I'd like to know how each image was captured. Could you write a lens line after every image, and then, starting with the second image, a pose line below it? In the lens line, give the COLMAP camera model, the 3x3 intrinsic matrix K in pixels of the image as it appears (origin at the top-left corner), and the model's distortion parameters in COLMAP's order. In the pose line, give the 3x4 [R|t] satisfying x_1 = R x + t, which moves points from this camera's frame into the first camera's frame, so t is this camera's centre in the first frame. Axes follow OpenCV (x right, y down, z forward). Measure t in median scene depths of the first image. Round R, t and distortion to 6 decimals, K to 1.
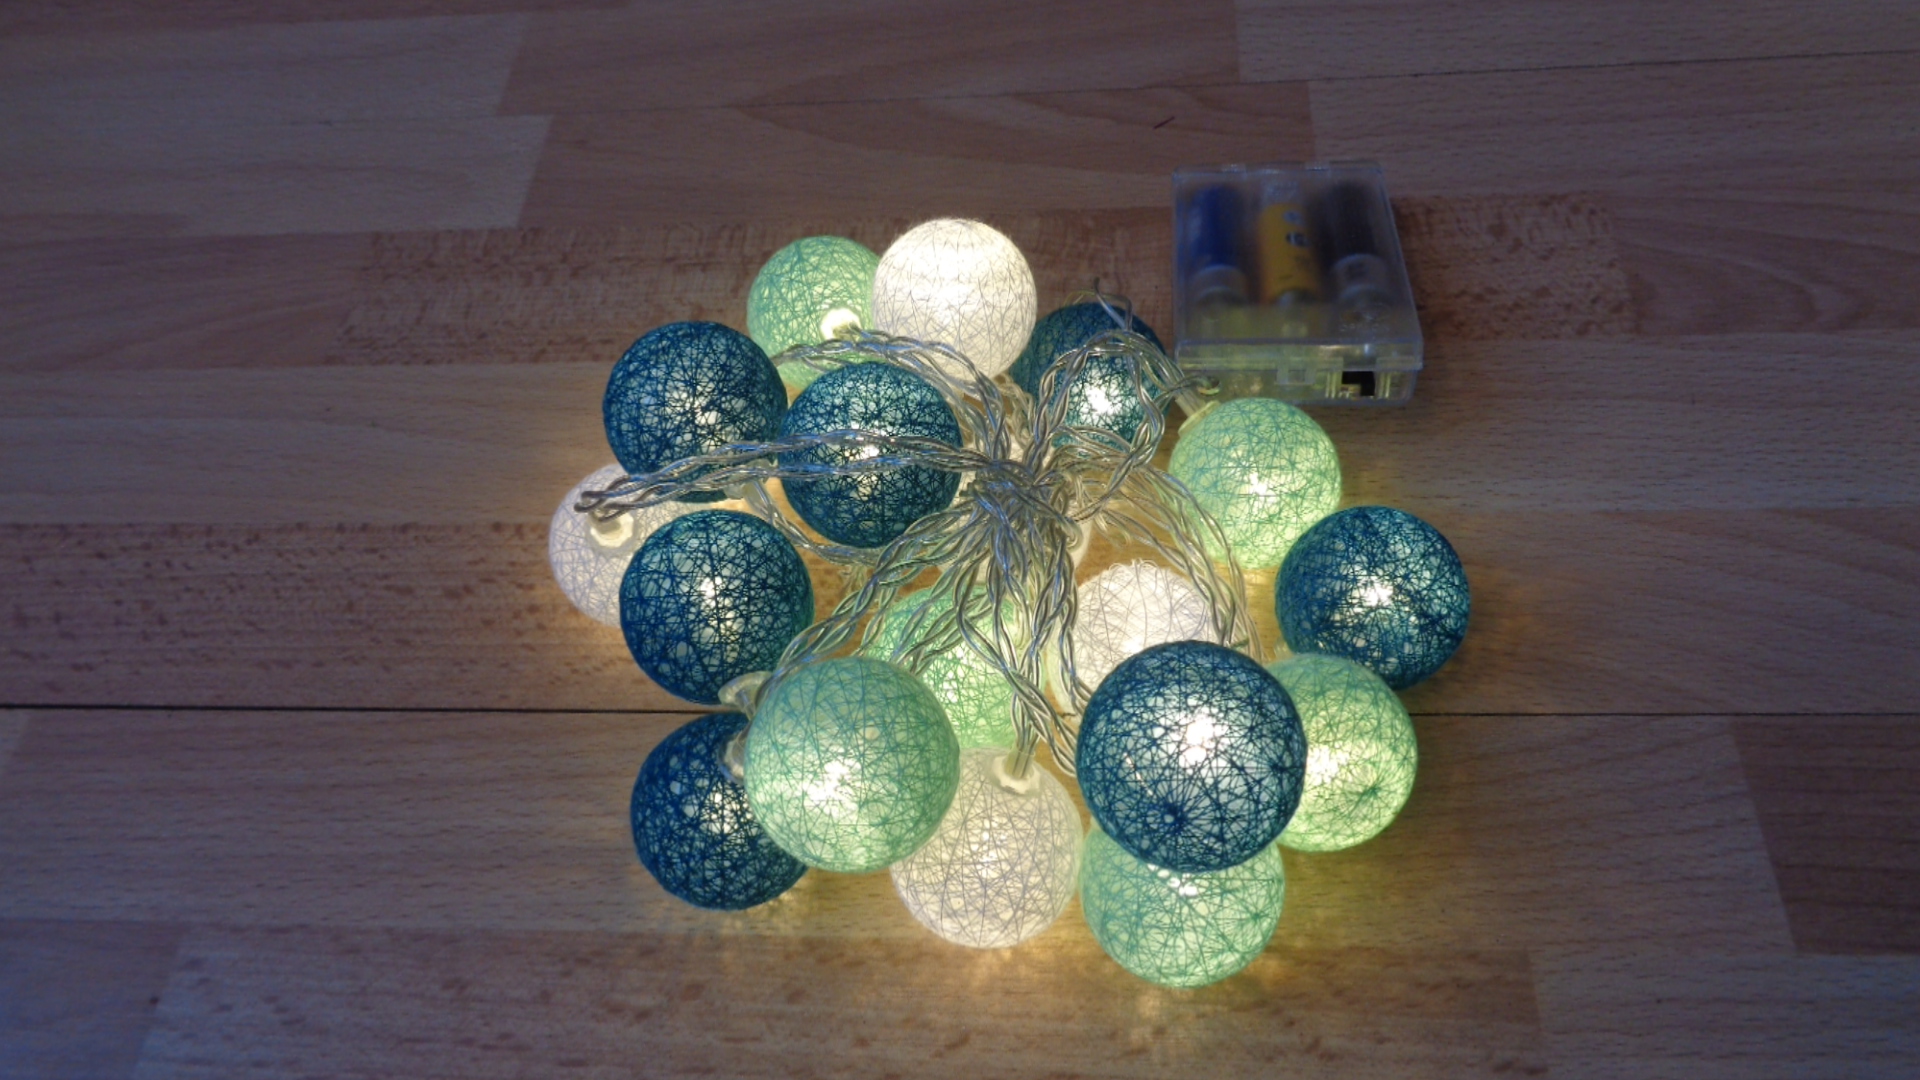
lens RADIAL K [[1493.3, 0, 960.0], [0, 1493.3, 540.0], [0, 0, 1]] dist [0.011207, 0.006003]
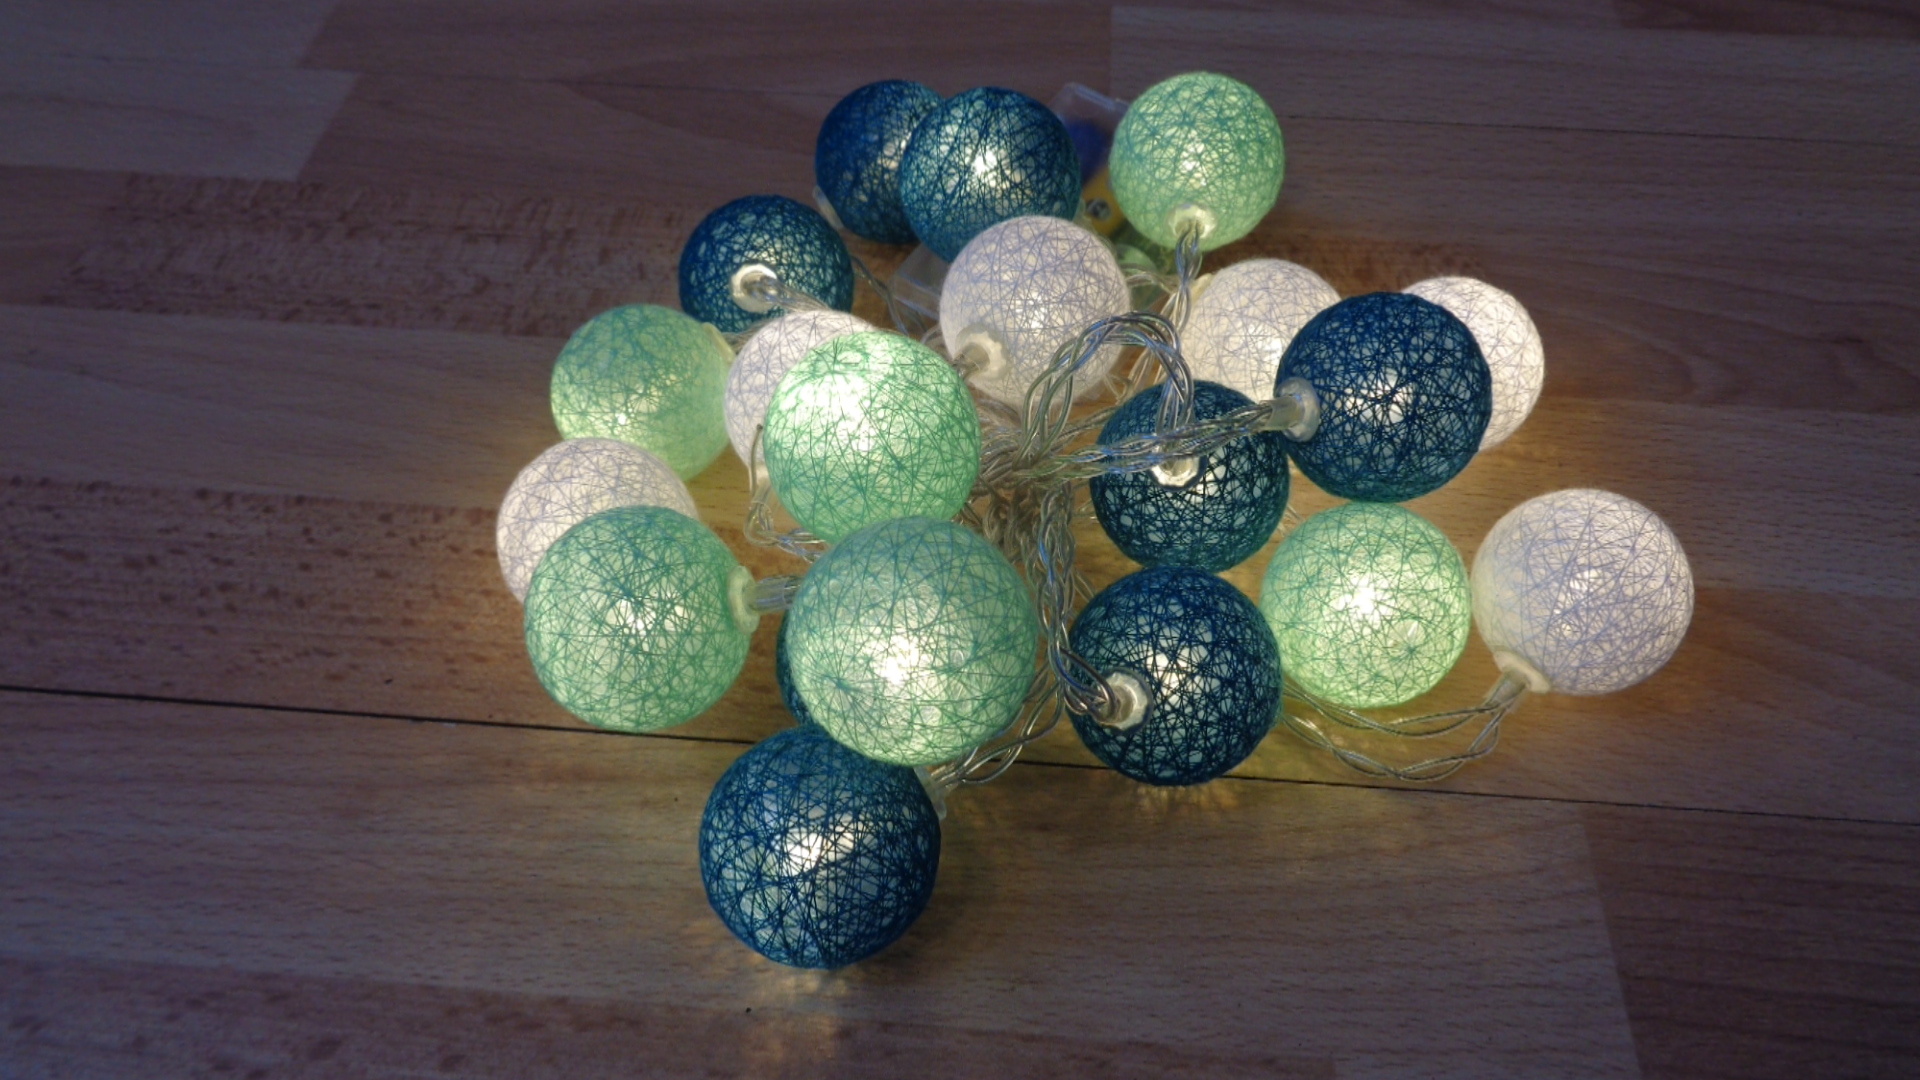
lens RADIAL K [[1493.3, 0, 960.0], [0, 1493.3, 540.0], [0, 0, 1]] dist [0.011207, 0.006003]
pose [[0.994646, 0.084337, 0.059717, 0.074860], [-0.079160, 0.993290, -0.084310, 0.056953], [-0.066427, 0.079131, 0.994649, 0.121441]]
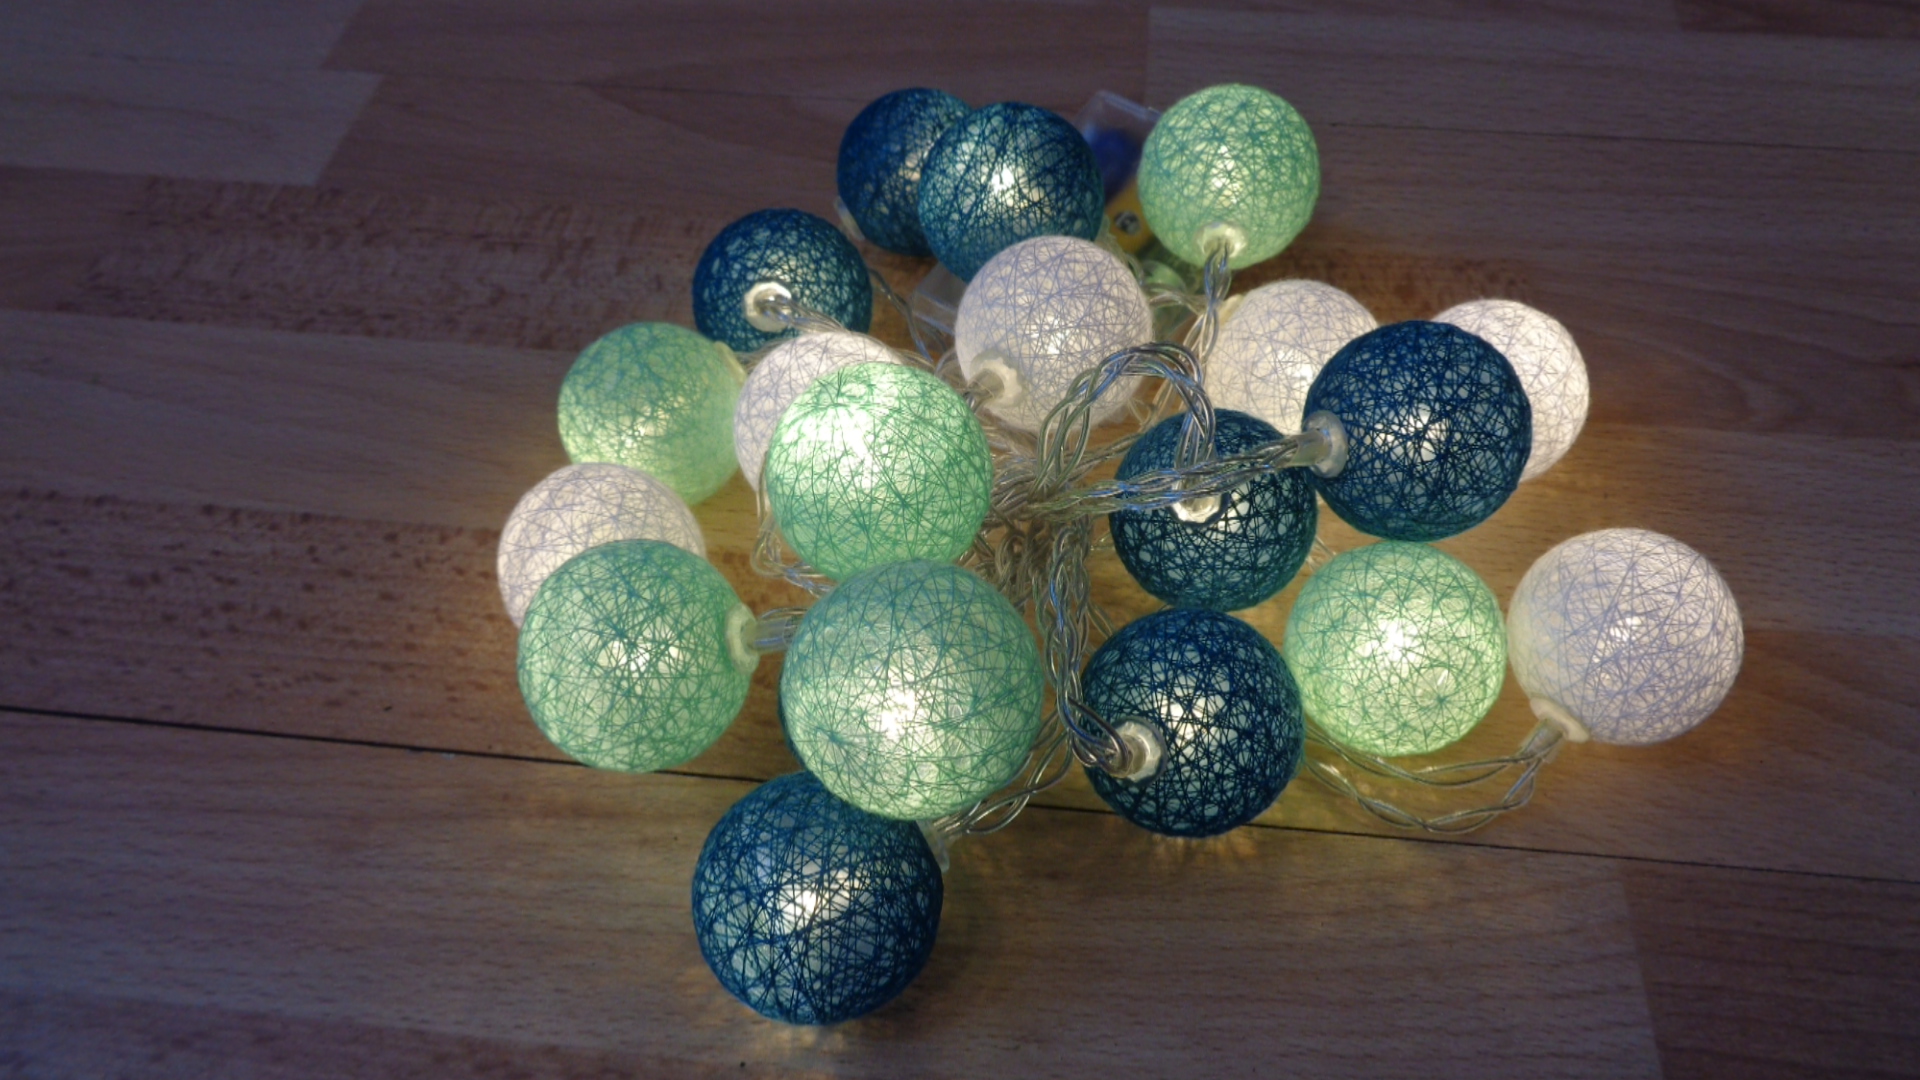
lens RADIAL K [[1494.4, 0, 965.9], [0, 1494.4, 530.0], [0, 0, 1]] dist [0.011749, -0.001192]
pose [[0.994917, 0.095791, 0.031063, 0.092057], [-0.093176, 0.992678, -0.076862, 0.028620], [-0.038199, 0.073577, 0.996558, 0.144756]]
